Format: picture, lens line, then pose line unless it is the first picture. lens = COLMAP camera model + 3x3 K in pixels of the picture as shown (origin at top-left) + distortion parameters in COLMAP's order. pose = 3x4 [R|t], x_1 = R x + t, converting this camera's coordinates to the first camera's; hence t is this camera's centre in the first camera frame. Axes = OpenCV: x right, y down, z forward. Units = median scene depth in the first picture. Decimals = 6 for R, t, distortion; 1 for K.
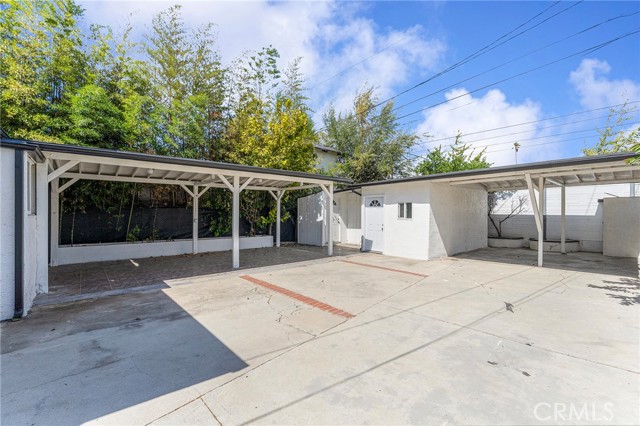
lens RADIAL K [[287.2, 0, 321.8], [0, 287.2, 216.1], [0, 0, 1]] dist [-0.000737, -0.000033]
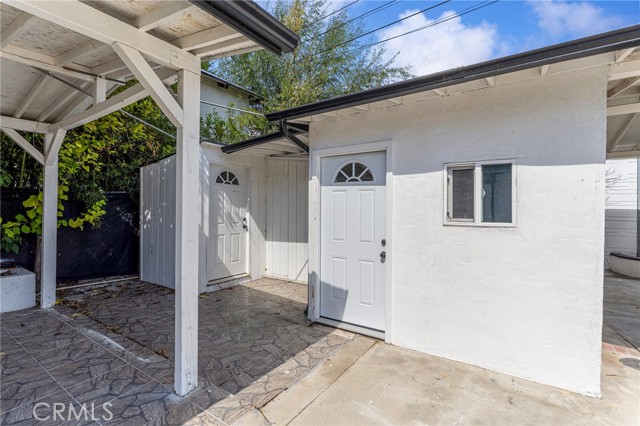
lens RADIAL K [[291.4, 0, 317.1], [0, 291.4, 209.6], [0, 0, 1]] dist [-0.004936, -0.000703]
pose [[0.965031, -0.003759, 0.262108, 0.060869], [0.002165, 0.999977, 0.006369, -0.006245], [-0.262126, -0.005579, 0.965017, 0.707985]]
